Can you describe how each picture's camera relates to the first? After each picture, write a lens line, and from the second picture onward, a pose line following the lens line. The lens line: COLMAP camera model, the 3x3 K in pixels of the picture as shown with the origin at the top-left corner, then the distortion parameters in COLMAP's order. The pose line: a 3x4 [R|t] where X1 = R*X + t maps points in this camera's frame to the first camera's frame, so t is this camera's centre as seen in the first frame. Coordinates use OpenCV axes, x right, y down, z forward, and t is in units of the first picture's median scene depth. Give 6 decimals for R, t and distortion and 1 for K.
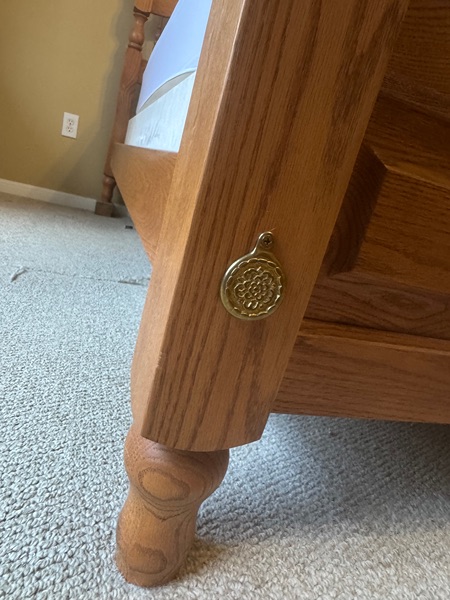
lens RADIAL K [[393.7, 0, 225.0], [0, 393.7, 300.0], [0, 0, 1]] dist [-0.004318, -0.000977]
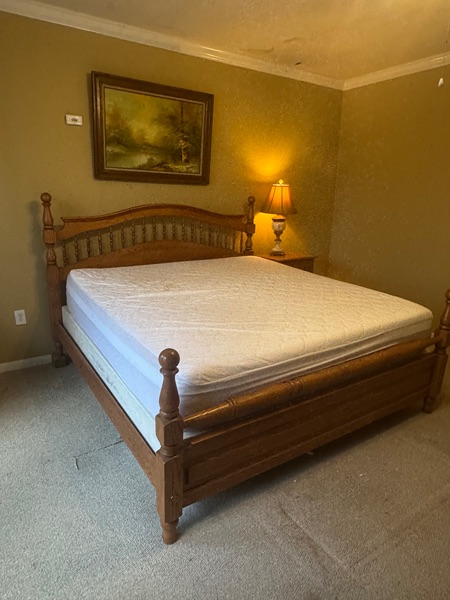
lens RADIAL K [[397.8, 0, 225.0], [0, 397.8, 300.0], [0, 0, 1]] dist [0.005377, 0.001166]
pose [[0.936430, -0.288606, 0.199514, 0.053296], [0.283984, 0.957415, 0.052050, -0.368083], [-0.206040, 0.007918, 0.978512, -0.652132]]
